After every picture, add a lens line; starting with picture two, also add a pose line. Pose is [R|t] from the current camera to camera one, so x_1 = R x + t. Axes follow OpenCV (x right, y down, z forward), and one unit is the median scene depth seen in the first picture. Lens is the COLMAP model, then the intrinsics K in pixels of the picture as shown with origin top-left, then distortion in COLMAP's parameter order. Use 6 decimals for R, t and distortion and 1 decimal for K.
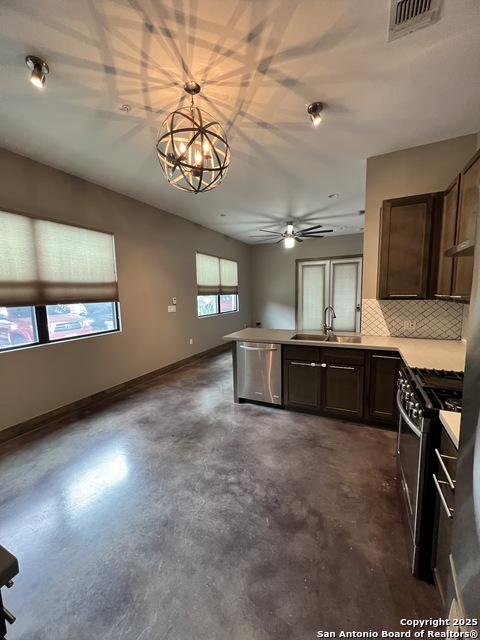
lens RADIAL K [[255.1, 0, 238.9], [0, 255.1, 320.6], [0, 0, 1]] dist [0.000812, 0.000265]
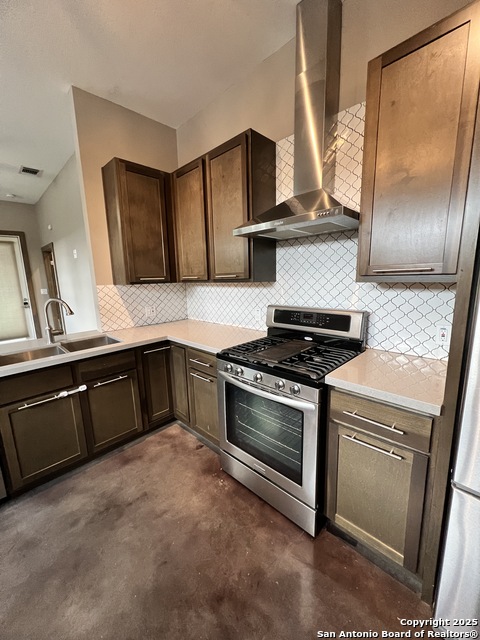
lens RADIAL K [[256.6, 0, 238.0], [0, 256.6, 321.1], [0, 0, 1]] dist [0.000034, 0.000171]
pose [[0.331340, -0.153108, 0.931006, -0.120925], [0.128772, 0.984851, 0.116134, -0.017228], [-0.934683, 0.081407, 0.346036, 0.408478]]
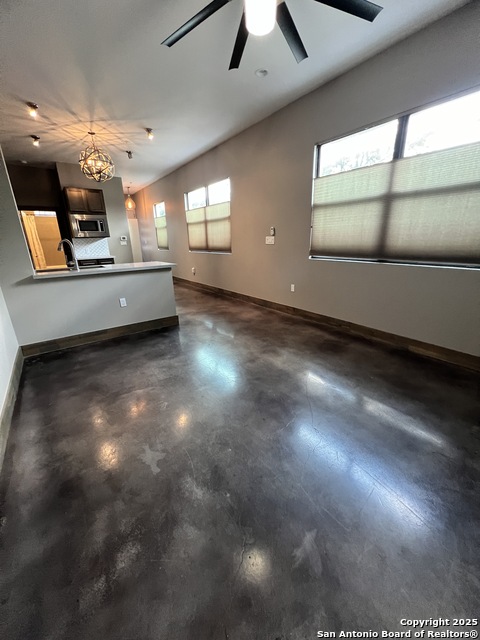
lens RADIAL K [[256.6, 0, 239.8], [0, 256.6, 322.3], [0, 0, 1]] dist [0.000034, 0.000171]
pose [[-0.479174, 0.307026, -0.822269, 1.047010], [-0.062171, 0.922599, 0.380718, -0.198413], [0.875515, 0.233552, -0.422998, 2.317752]]
